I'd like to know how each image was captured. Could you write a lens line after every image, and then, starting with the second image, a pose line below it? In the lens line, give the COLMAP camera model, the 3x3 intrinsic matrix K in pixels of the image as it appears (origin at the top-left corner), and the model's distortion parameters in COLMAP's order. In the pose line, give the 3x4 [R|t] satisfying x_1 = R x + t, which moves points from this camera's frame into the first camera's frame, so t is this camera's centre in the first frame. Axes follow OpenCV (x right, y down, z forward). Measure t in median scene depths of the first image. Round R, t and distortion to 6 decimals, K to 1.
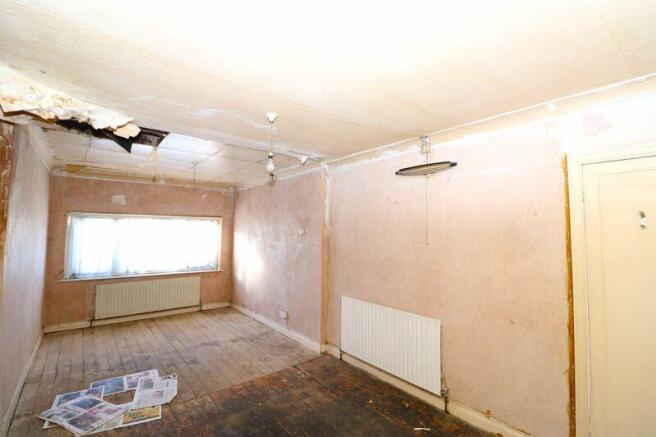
lens RADIAL K [[300.5, 0, 324.9], [0, 300.5, 220.7], [0, 0, 1]] dist [-0.002187, -0.001713]
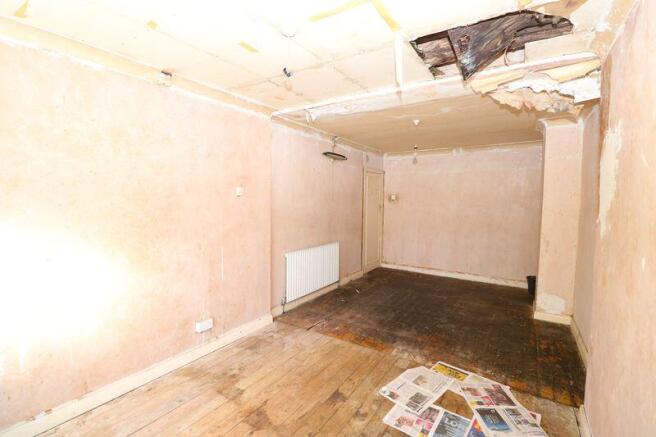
lens RADIAL K [[300.5, 0, 325.6], [0, 300.5, 214.7], [0, 0, 1]] dist [-0.002187, -0.001713]
pose [[-0.300676, -0.064507, 0.951542, -1.169579], [-0.044149, 0.997582, 0.053678, 0.061542], [-0.952704, -0.025870, -0.302797, 1.419517]]
